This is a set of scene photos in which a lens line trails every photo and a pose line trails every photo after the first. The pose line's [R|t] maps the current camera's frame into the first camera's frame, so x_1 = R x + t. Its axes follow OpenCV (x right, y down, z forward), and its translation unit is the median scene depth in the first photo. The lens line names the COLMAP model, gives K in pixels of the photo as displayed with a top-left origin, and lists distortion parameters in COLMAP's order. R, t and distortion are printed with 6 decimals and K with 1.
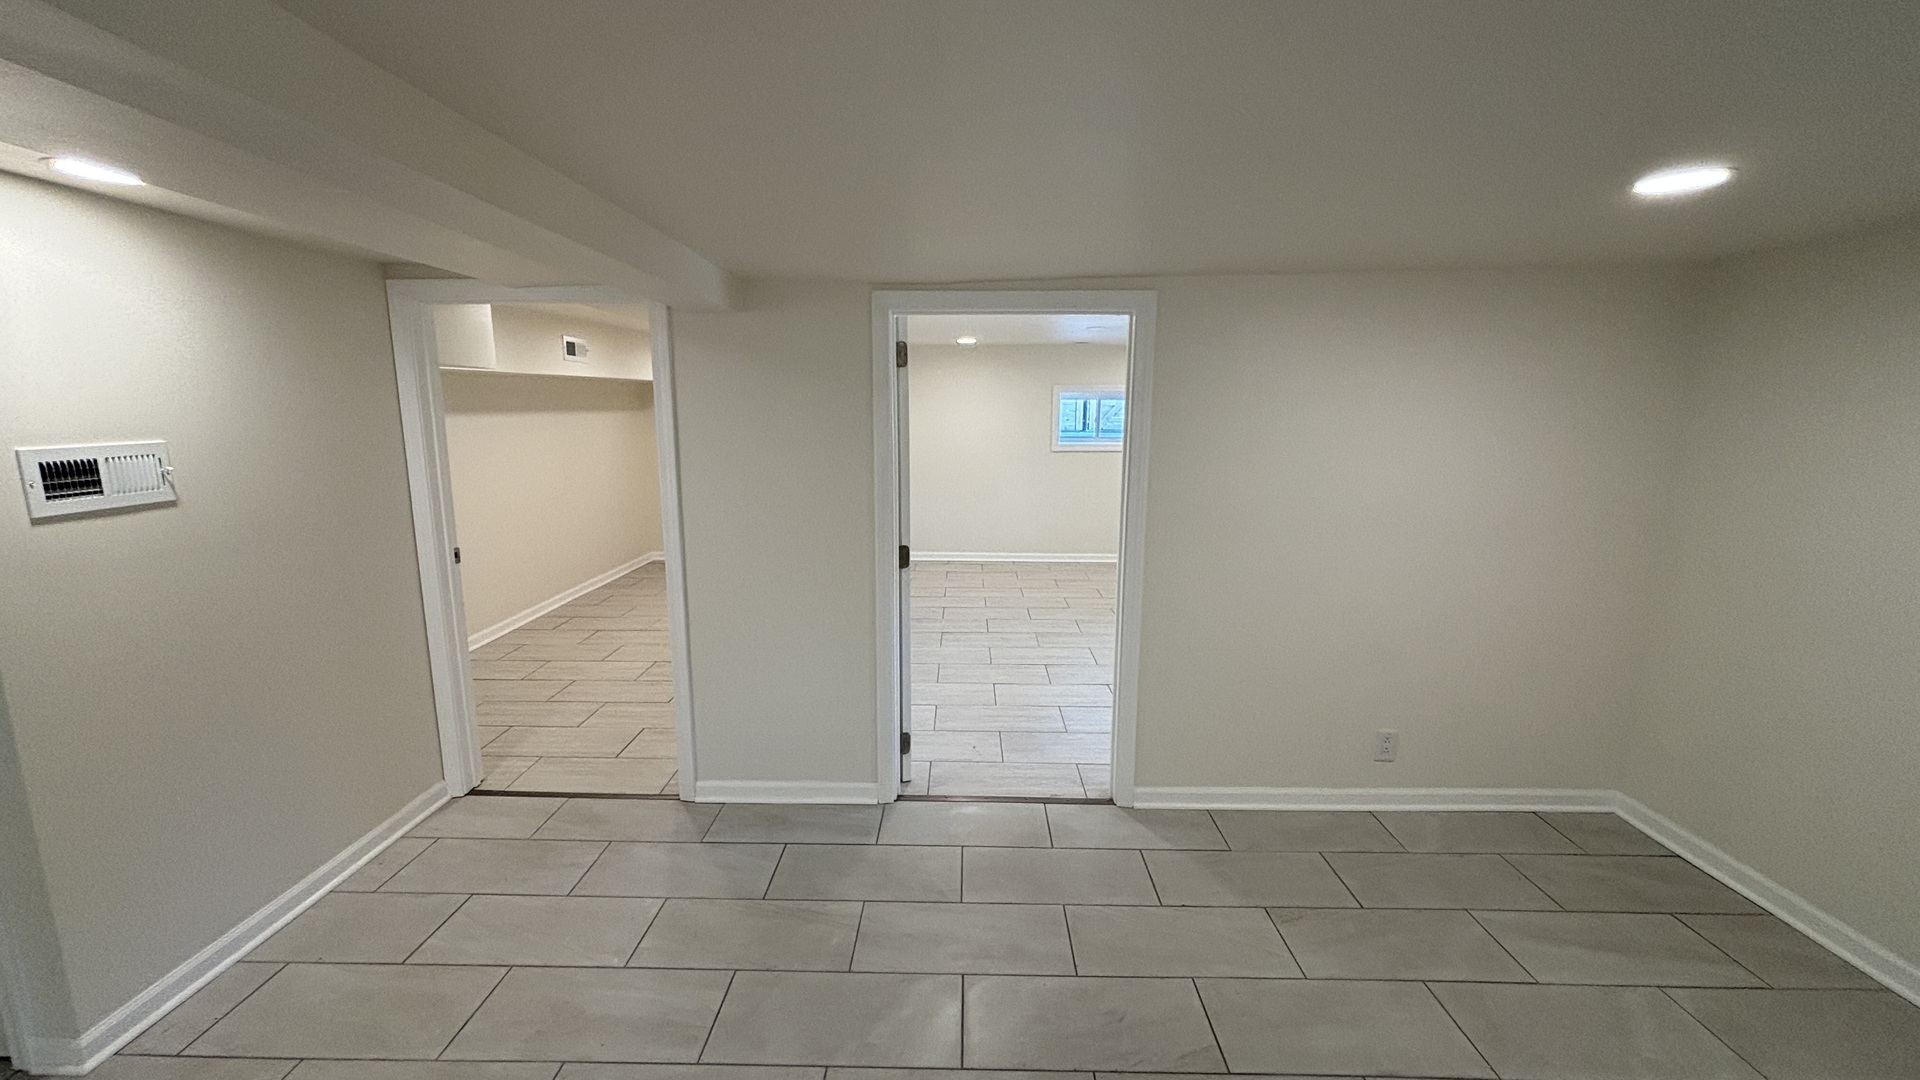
lens RADIAL K [[777.5, 0, 954.4], [0, 777.5, 535.4], [0, 0, 1]] dist [-0.001149, -0.000160]
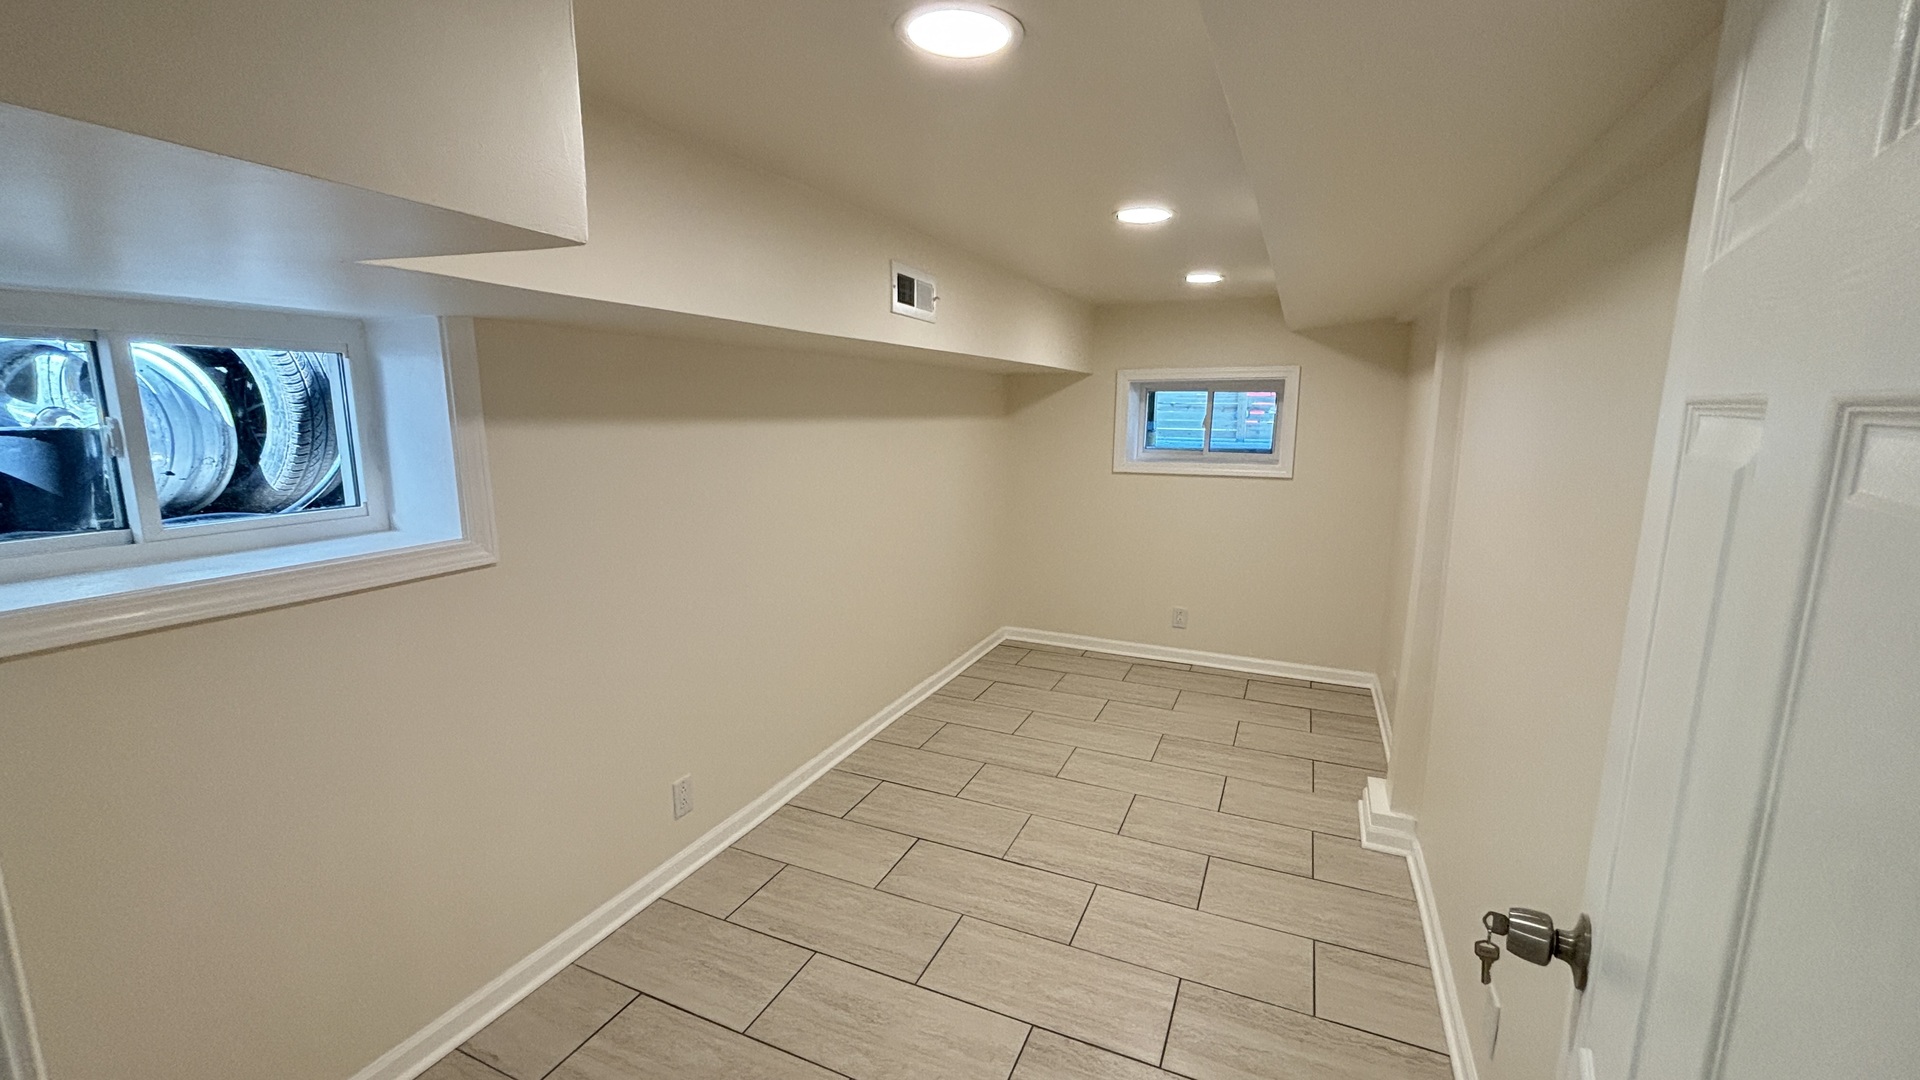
lens RADIAL K [[777.5, 0, 954.4], [0, 777.5, 535.4], [0, 0, 1]] dist [-0.001149, -0.000160]
pose [[0.921676, 0.073819, -0.380873, -0.056080], [-0.070281, 0.997257, 0.023211, -0.022046], [0.381542, 0.005375, 0.924336, 0.116900]]
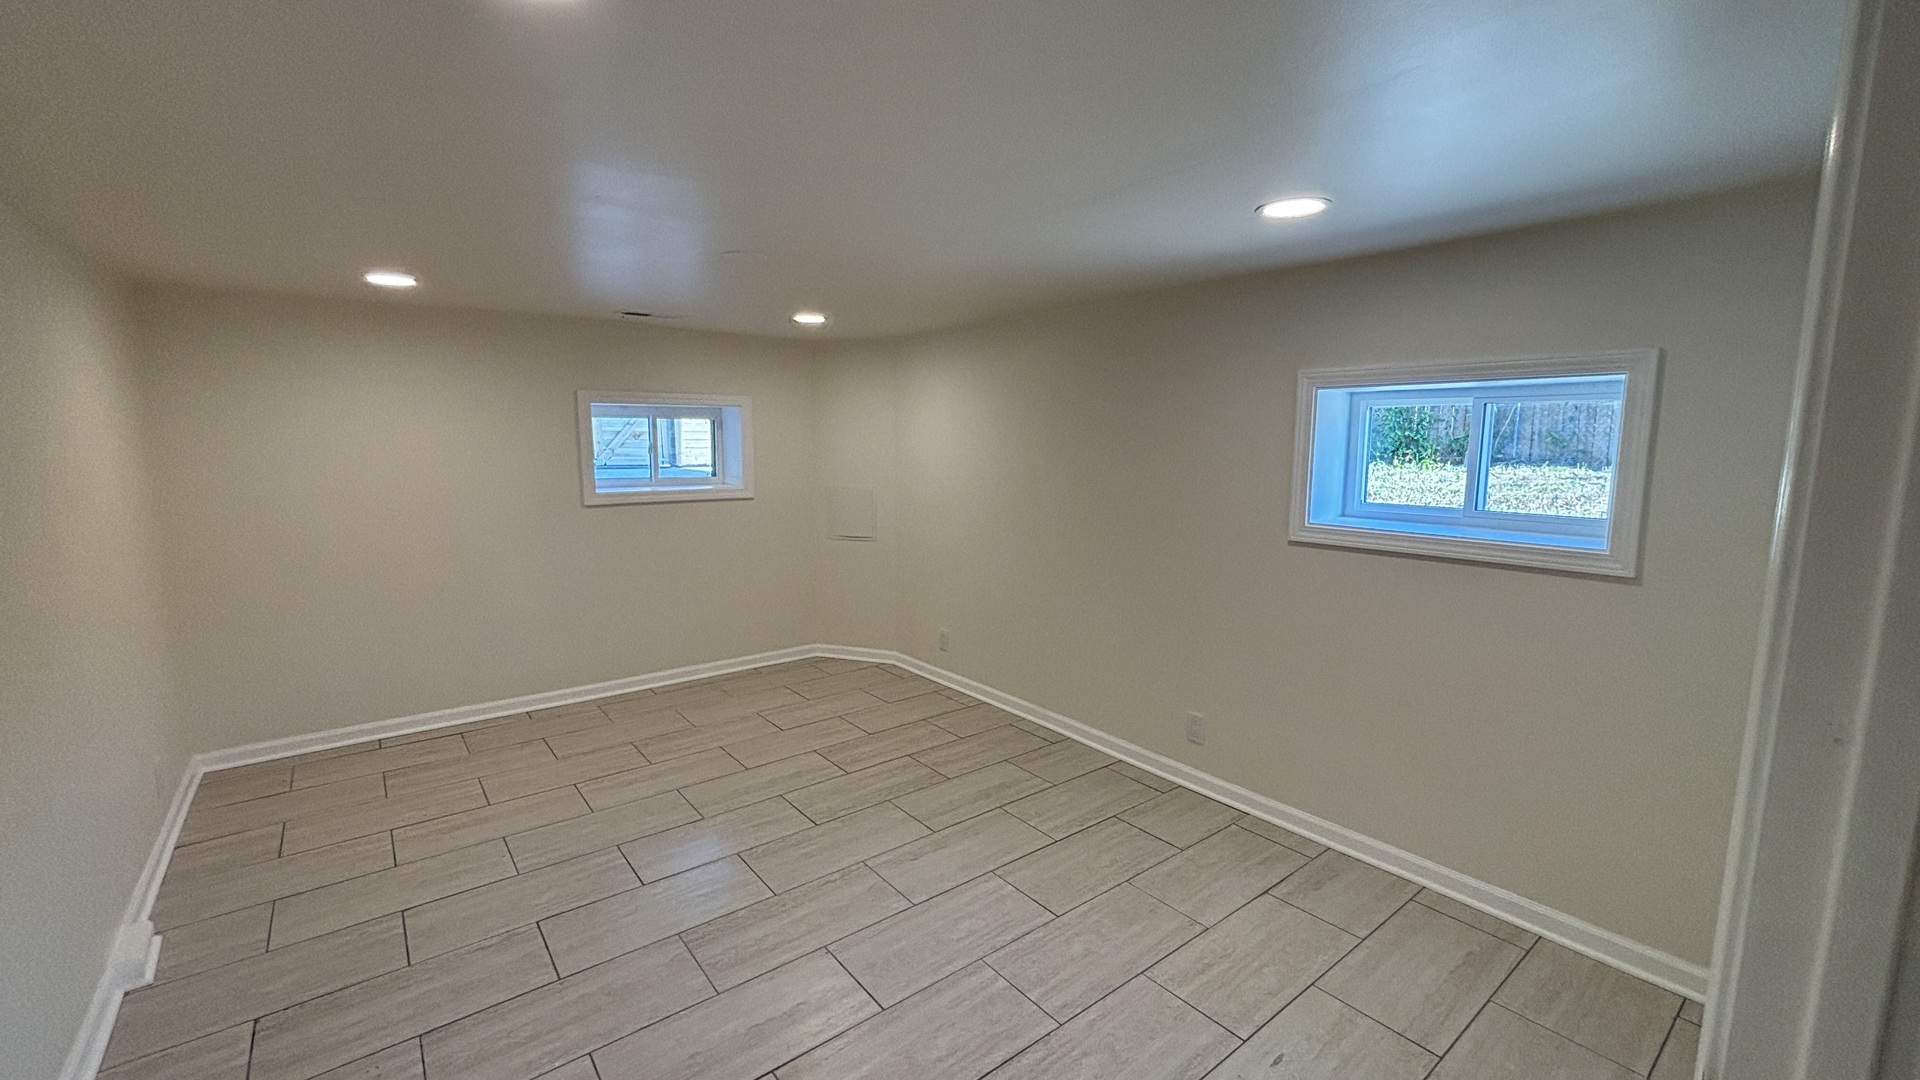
lens RADIAL K [[771.1, 0, 950.6], [0, 771.1, 537.2], [0, 0, 1]] dist [-0.000912, -0.000086]
pose [[0.779336, -0.083967, 0.620954, -0.049321], [0.105614, 0.994405, 0.001914, -0.150326], [-0.617641, 0.064090, 0.783844, 1.016338]]
